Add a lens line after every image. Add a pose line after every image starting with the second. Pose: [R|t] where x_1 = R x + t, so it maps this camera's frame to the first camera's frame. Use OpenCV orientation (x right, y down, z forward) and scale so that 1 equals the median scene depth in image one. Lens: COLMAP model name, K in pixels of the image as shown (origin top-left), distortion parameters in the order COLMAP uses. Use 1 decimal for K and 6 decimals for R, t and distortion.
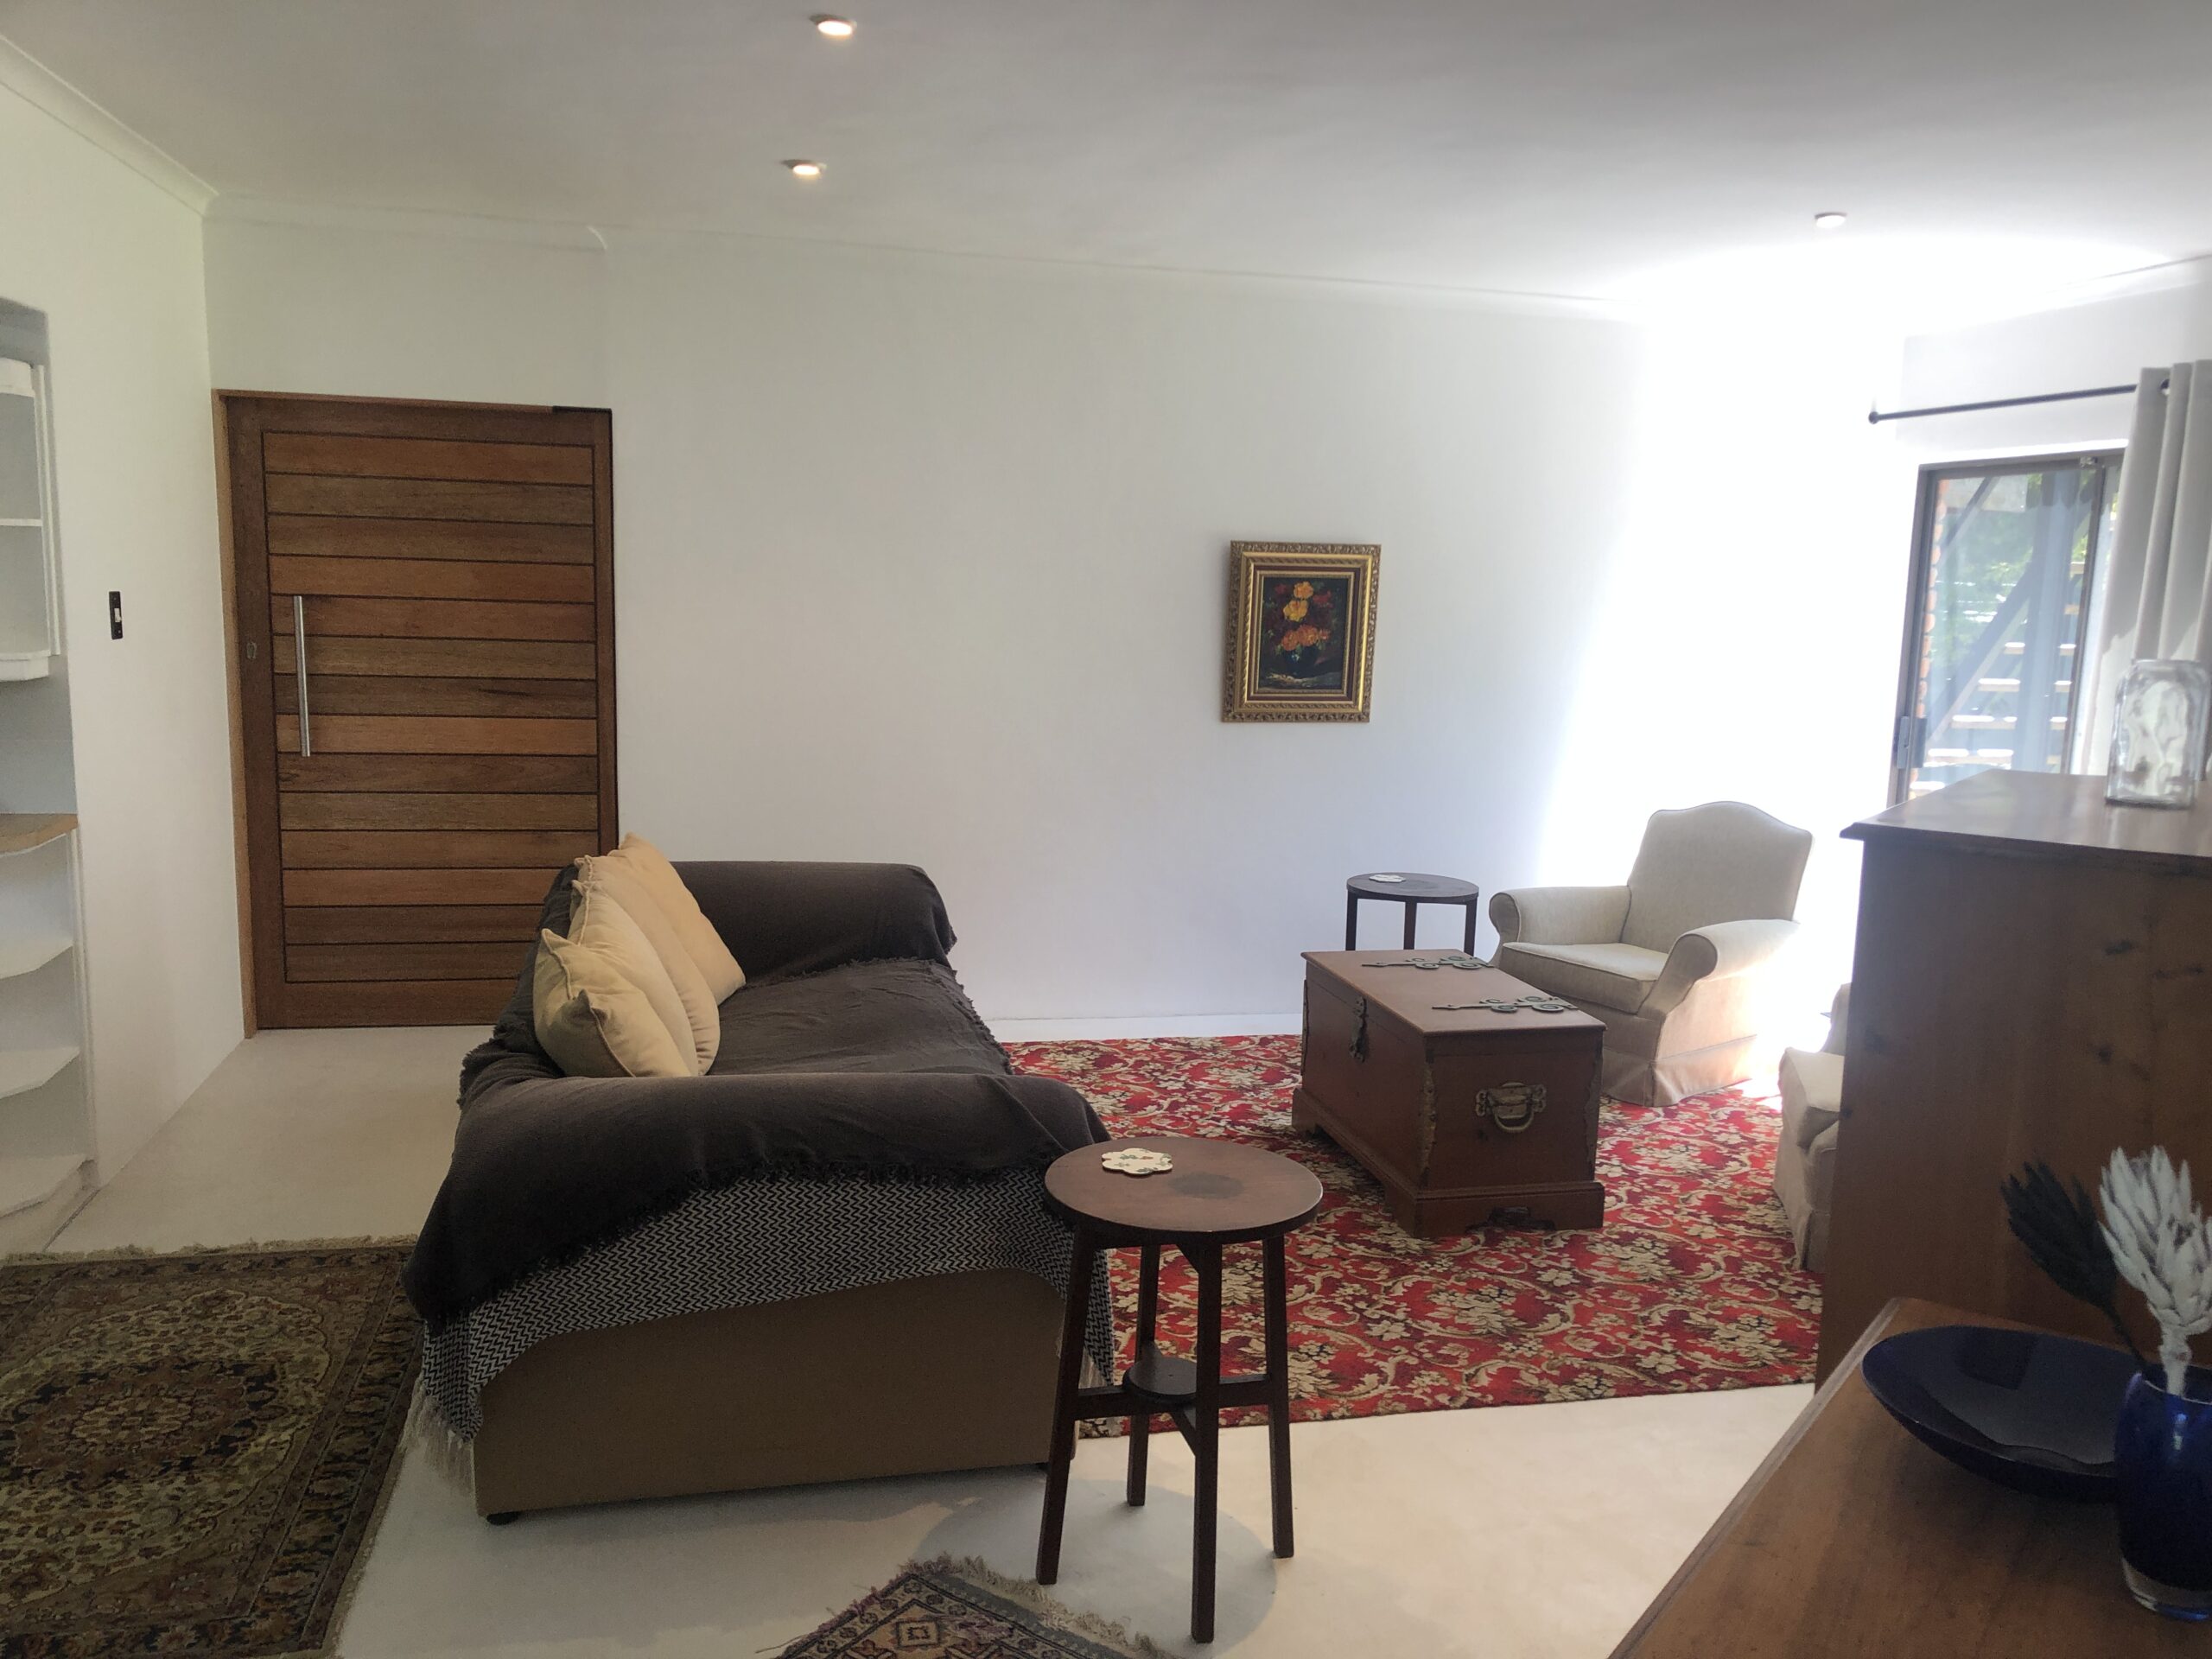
lens RADIAL K [[1792.5, 0, 1108.2], [0, 1792.5, 871.0], [0, 0, 1]] dist [0.024126, -0.000222]
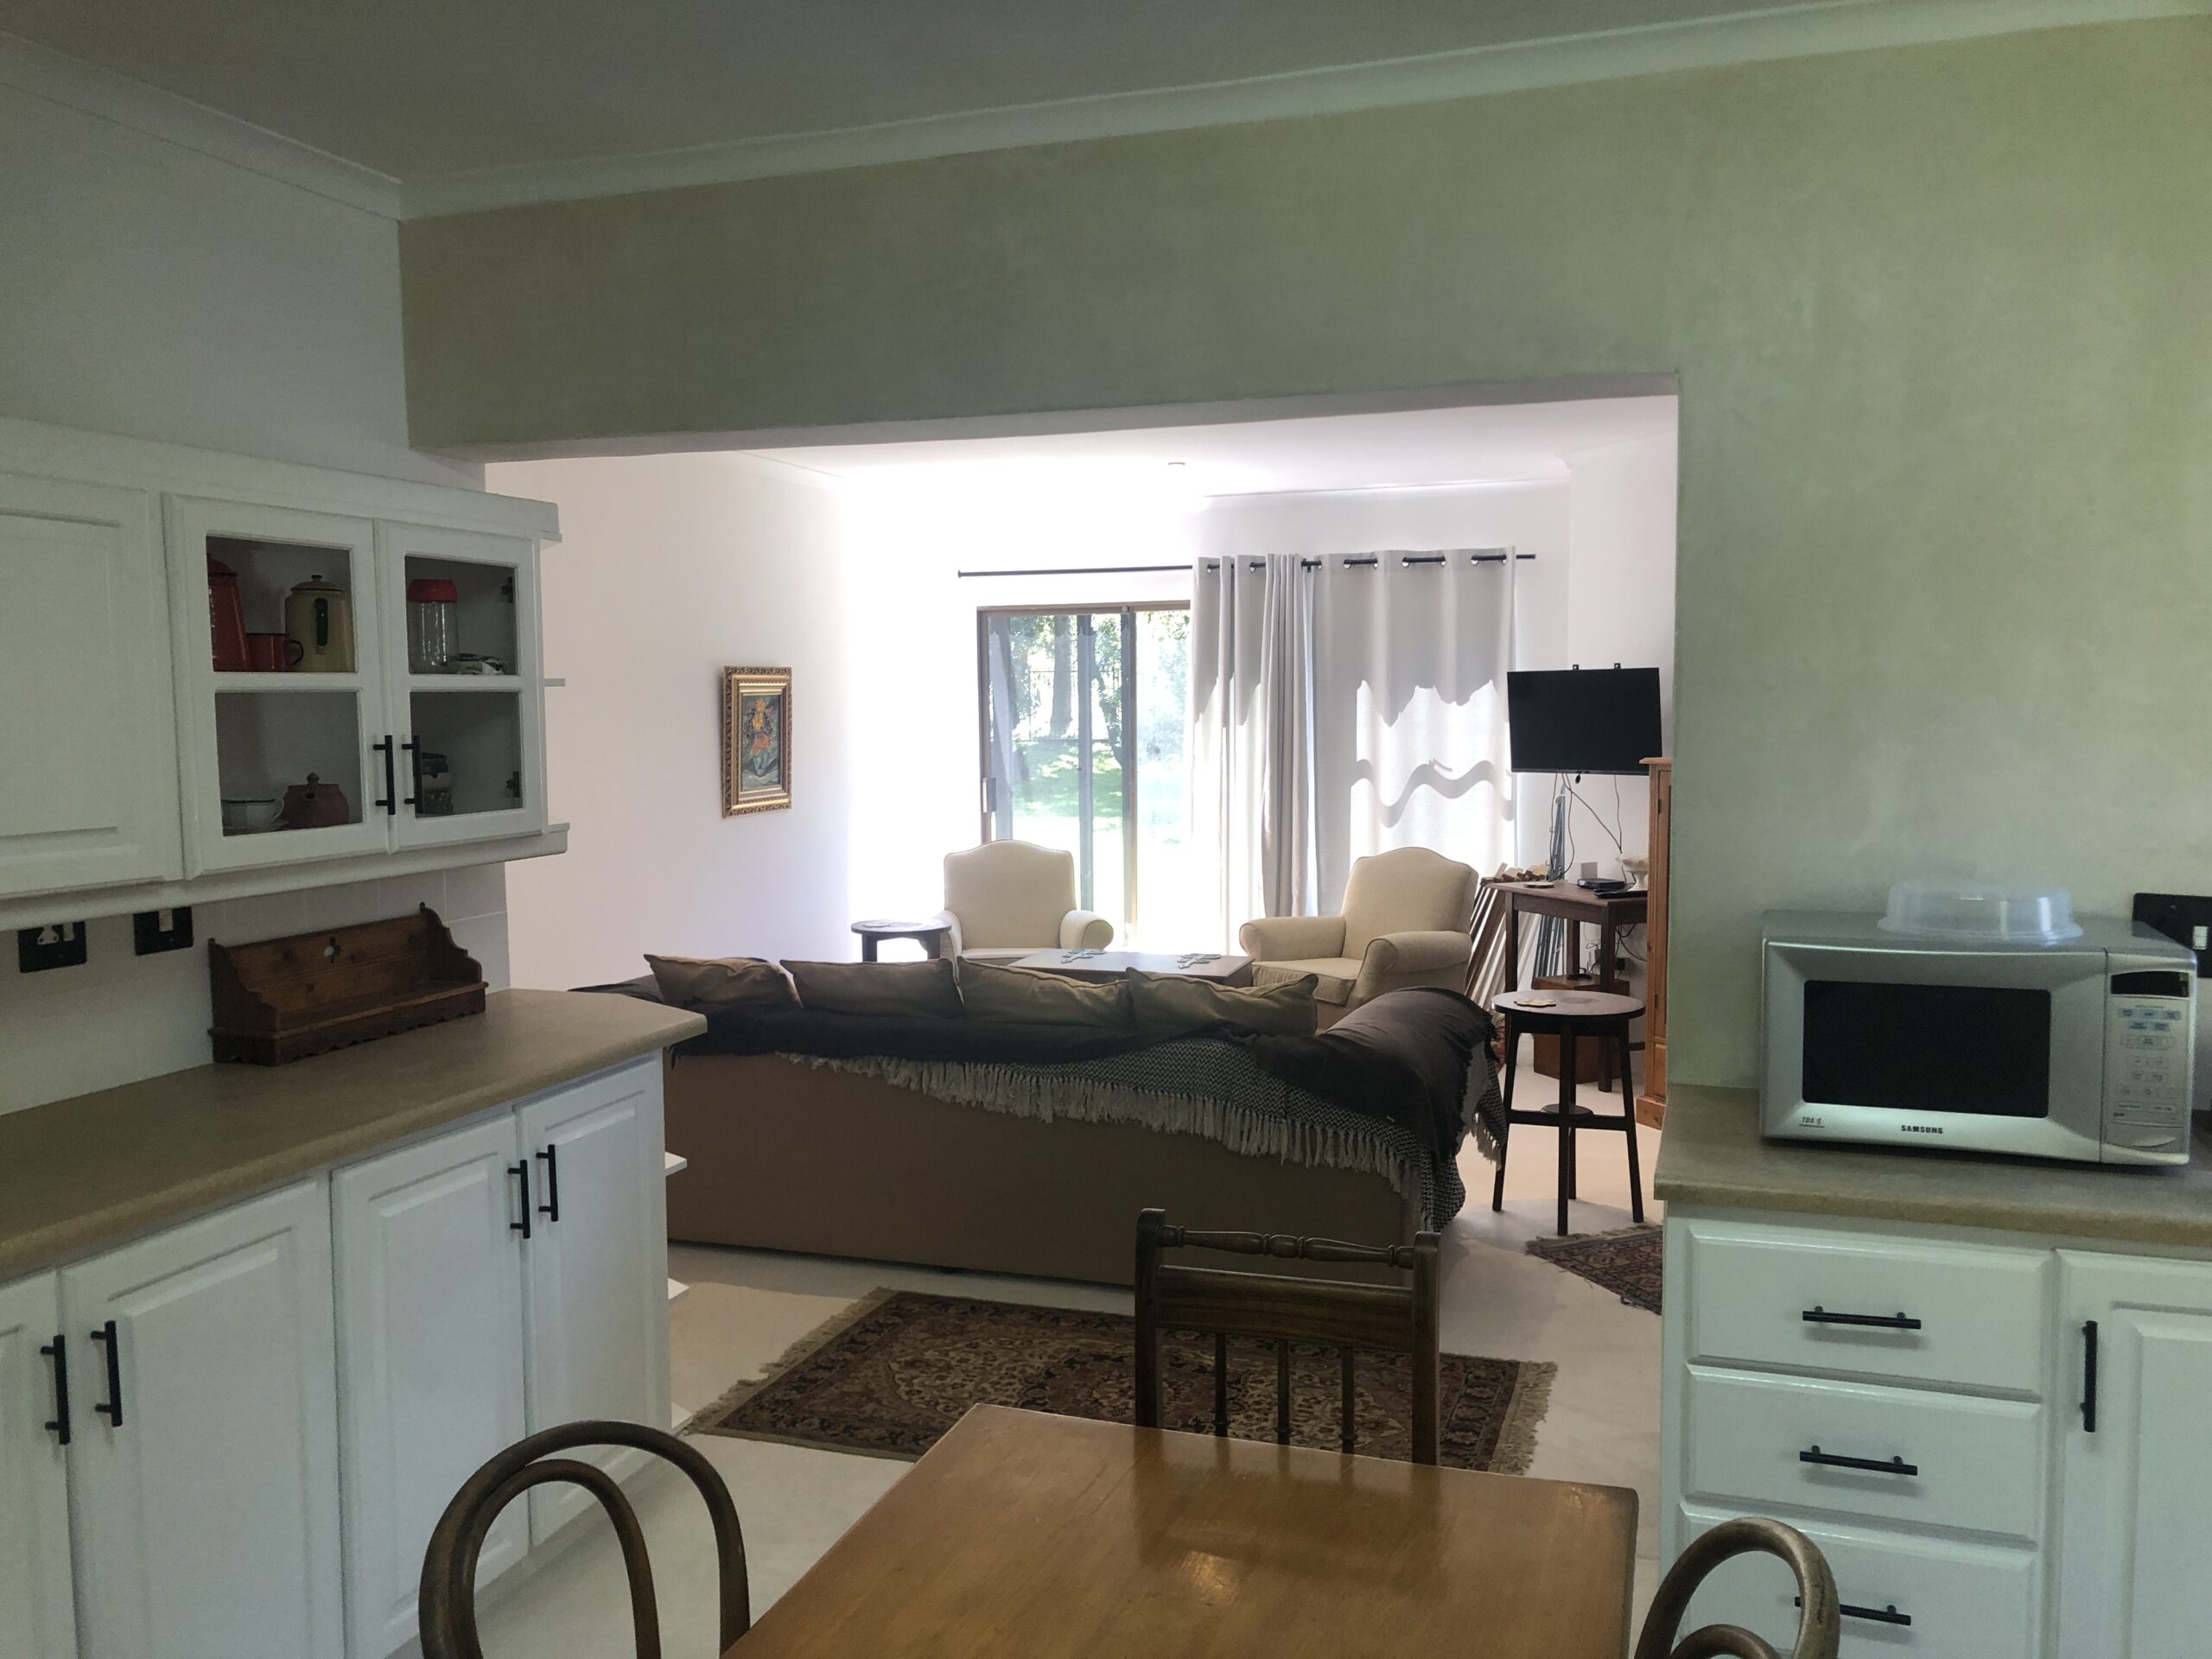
lens RADIAL K [[1817.4, 0, 1106.0], [0, 1817.4, 829.5], [0, 0, 1]] dist [0.240409, 0.001033]
pose [[0.524166, -0.098417, 0.845910, -0.834693], [0.169315, 0.985514, 0.009744, -0.046144], [-0.834615, 0.138118, 0.533236, 0.153740]]
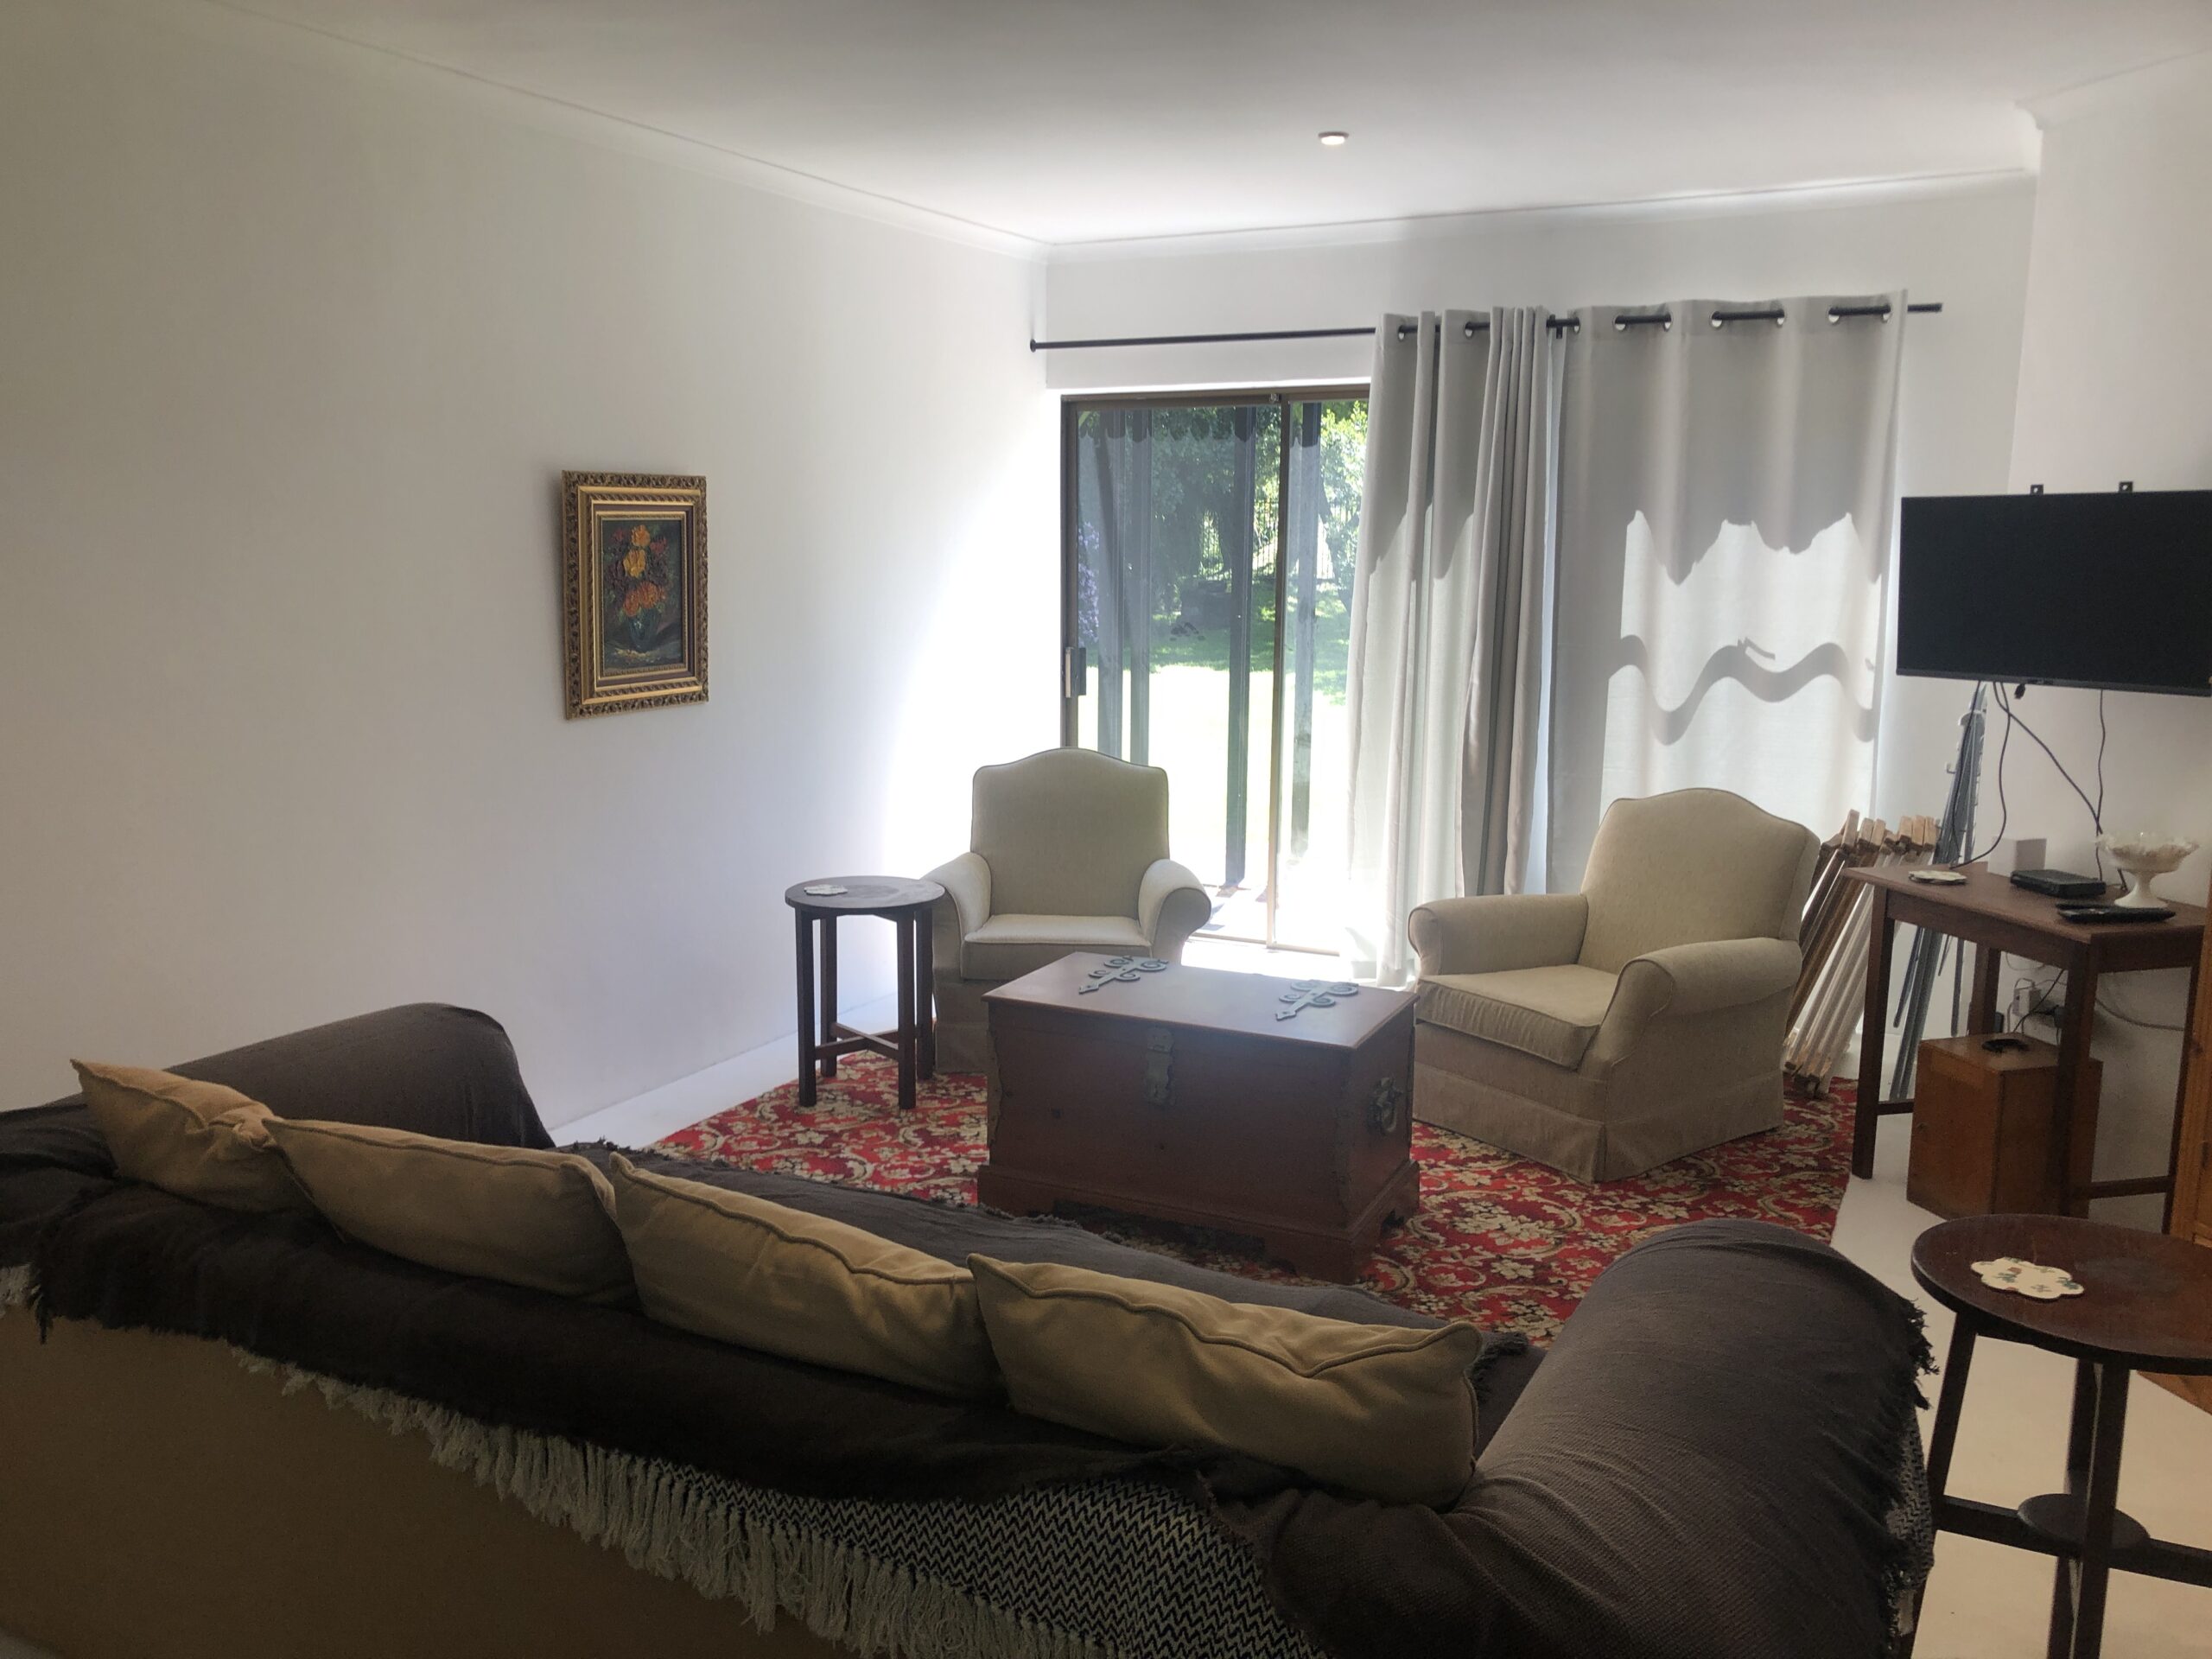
lens RADIAL K [[1827.8, 0, 1094.8], [0, 1827.8, 836.1], [0, 0, 1]] dist [0.043271, 0.002645]
pose [[0.638596, -0.154555, 0.753862, -0.376040], [0.144254, 0.986301, 0.080012, -0.066308], [-0.755901, 0.057652, 0.652142, 0.357972]]
